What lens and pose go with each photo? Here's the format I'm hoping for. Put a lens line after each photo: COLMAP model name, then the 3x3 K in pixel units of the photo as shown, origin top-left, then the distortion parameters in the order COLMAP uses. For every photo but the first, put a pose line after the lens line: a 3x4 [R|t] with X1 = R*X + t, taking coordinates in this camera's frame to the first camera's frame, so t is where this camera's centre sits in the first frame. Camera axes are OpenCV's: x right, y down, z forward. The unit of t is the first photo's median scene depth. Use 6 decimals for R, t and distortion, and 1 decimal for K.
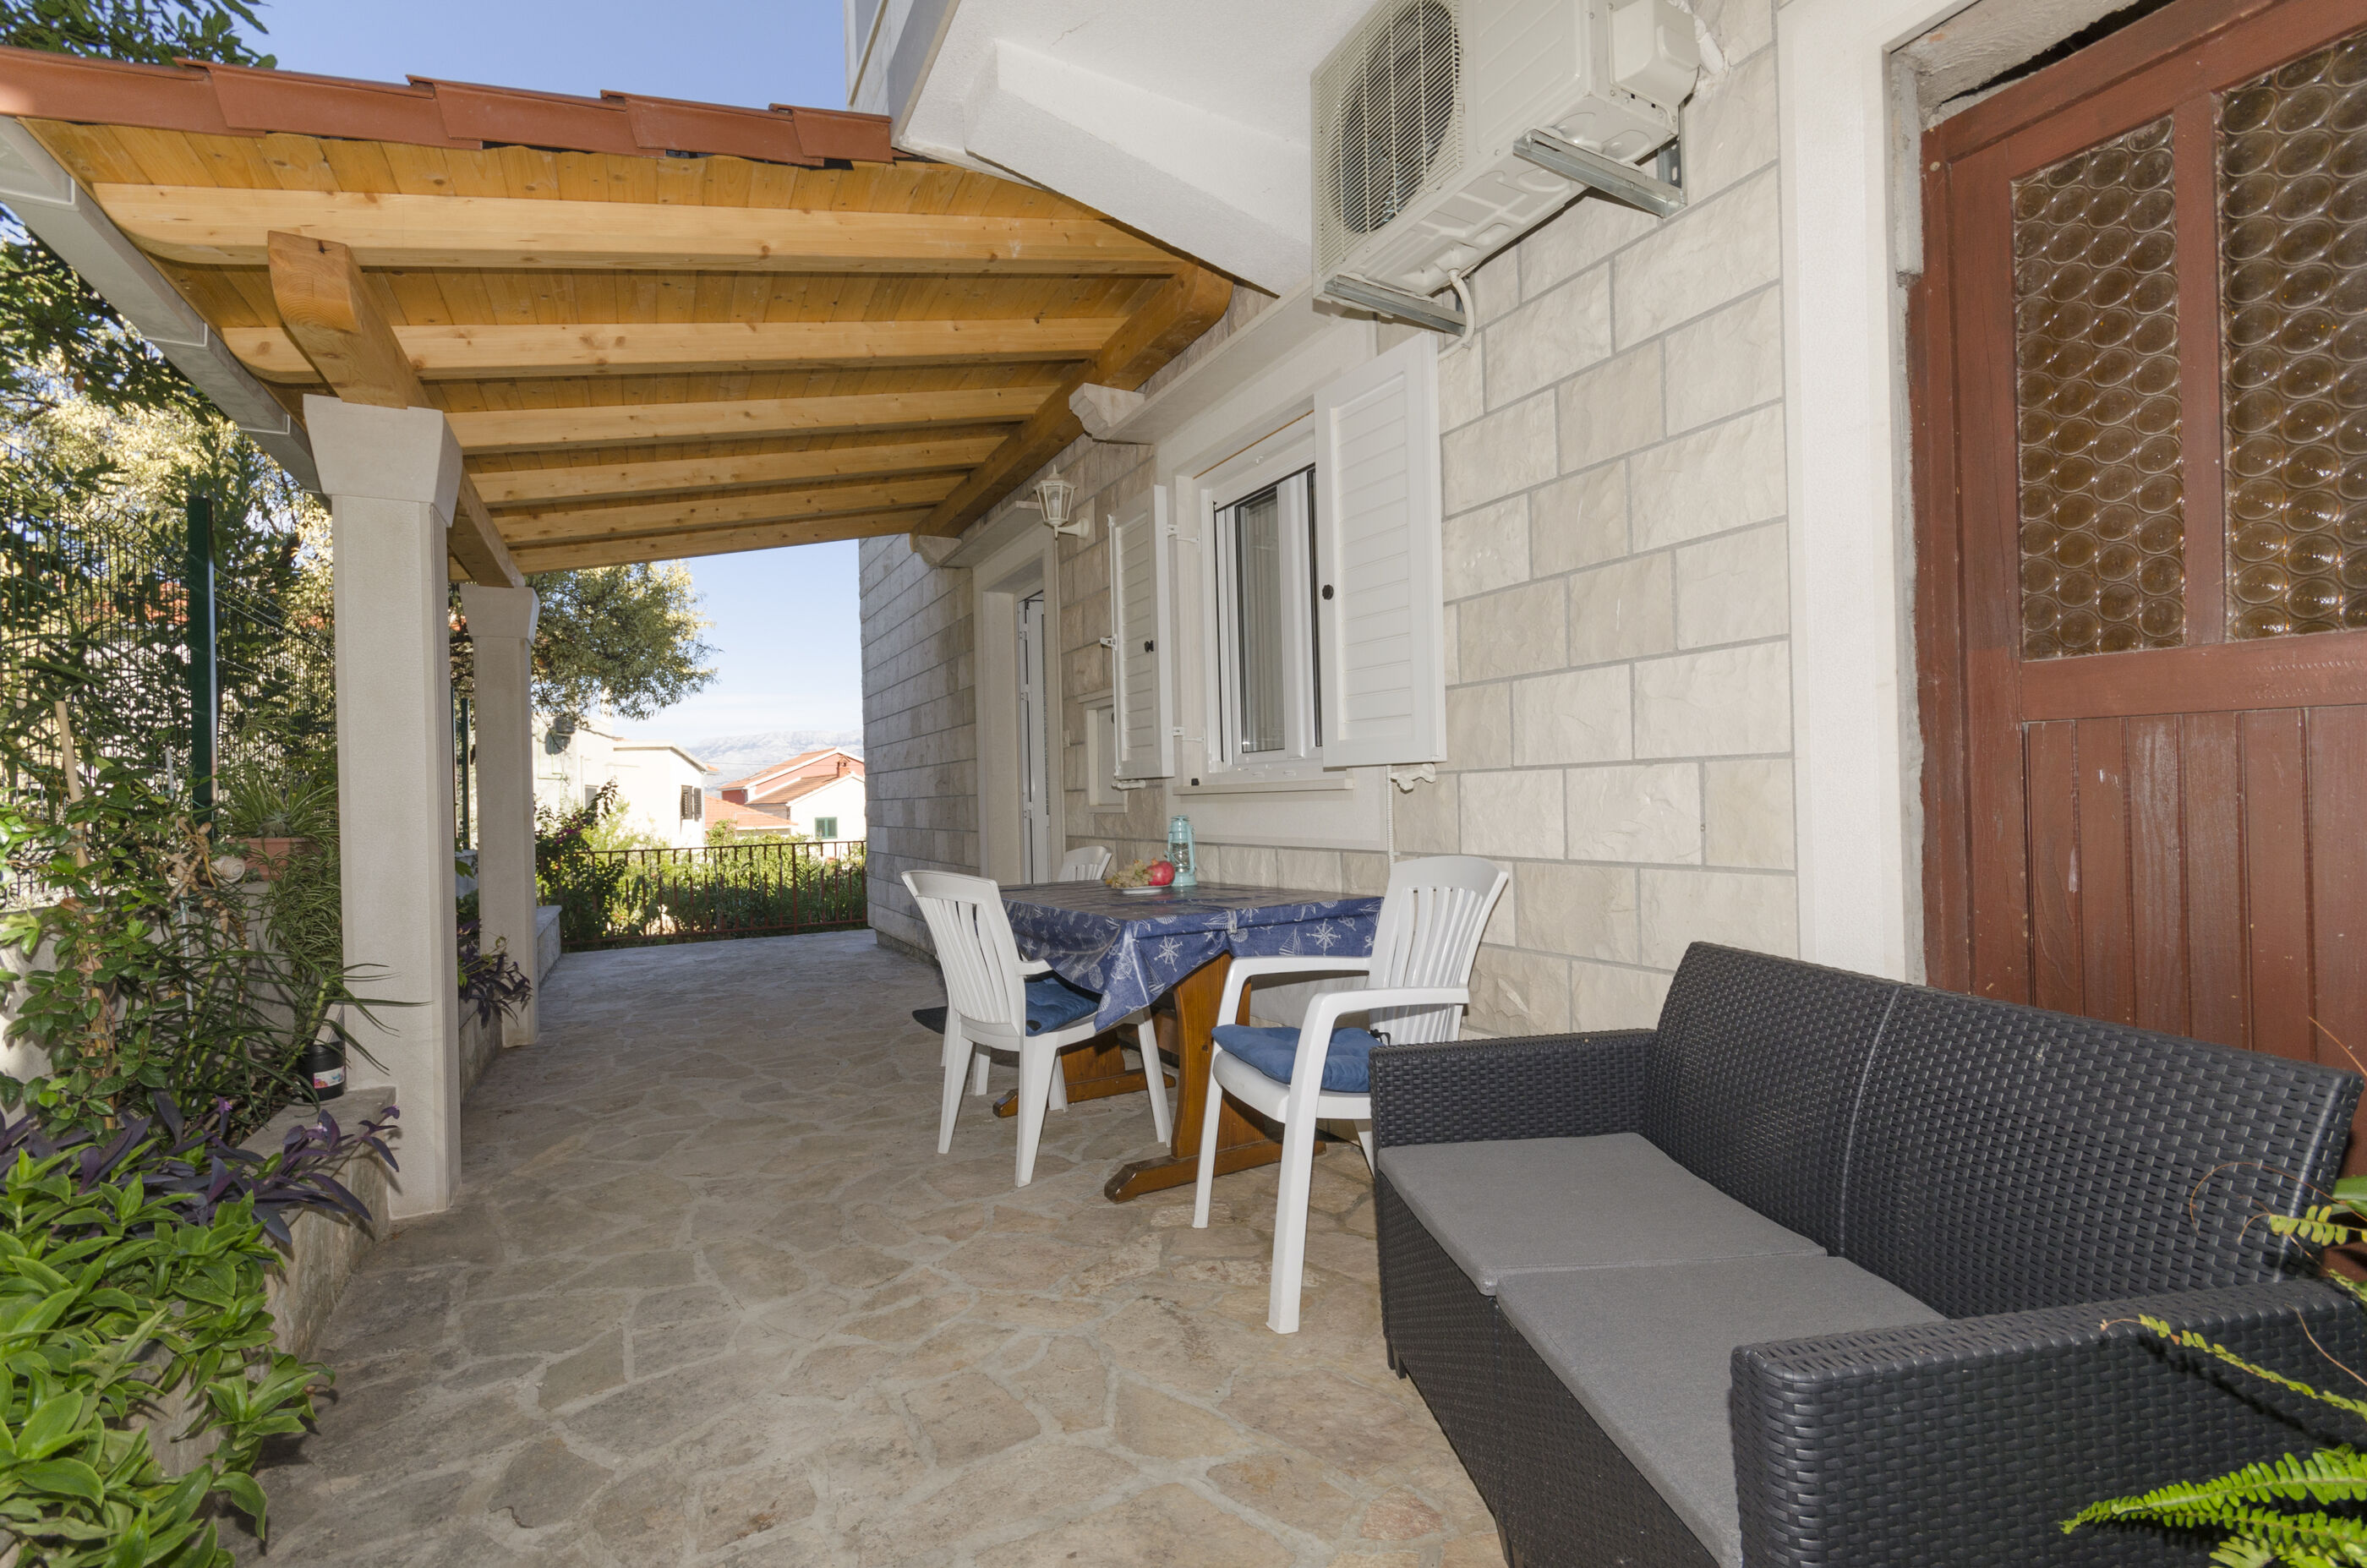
lens RADIAL K [[1034.0, 0, 1183.9], [0, 1034.0, 791.6], [0, 0, 1]] dist [0.002595, 0.000712]
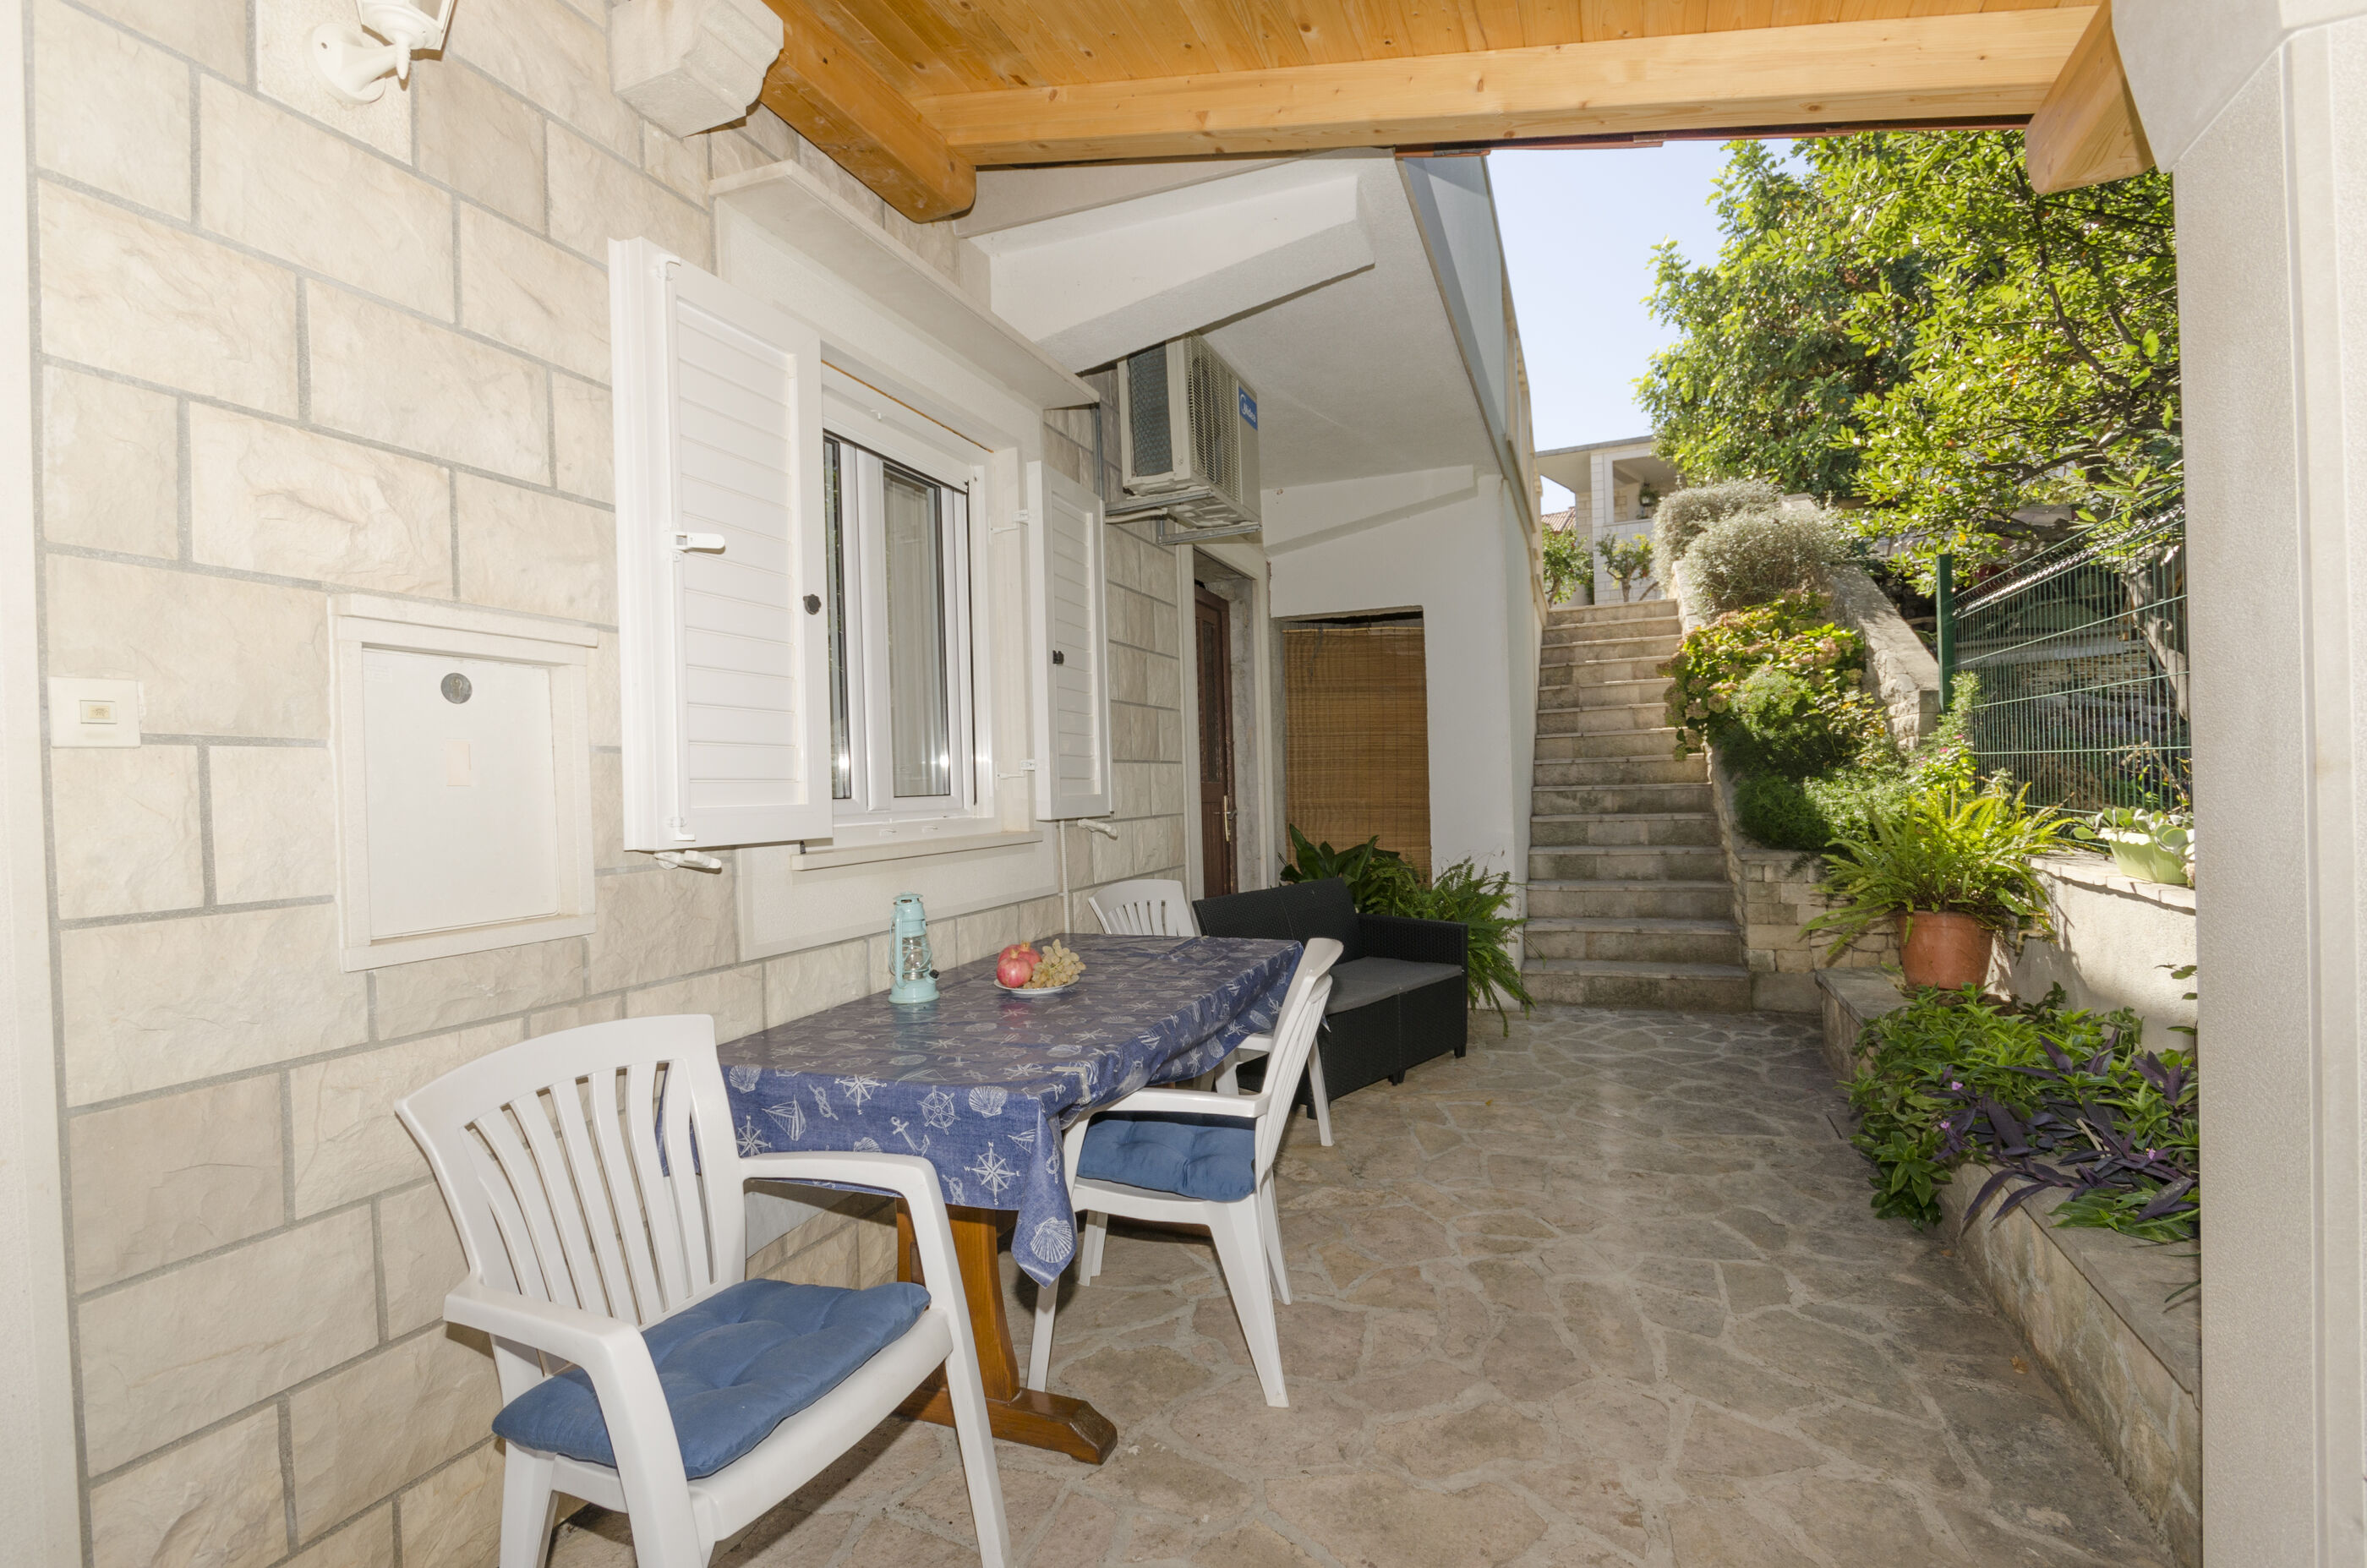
lens RADIAL K [[1120.9, 0, 1183.5], [0, 1120.9, 784.0], [0, 0, 1]] dist [-0.000924, -0.000238]
pose [[-0.652323, 0.043451, 0.756694, -1.084967], [0.042172, 0.998890, -0.021004, -0.036226], [-0.756767, 0.018210, -0.653431, 2.204129]]
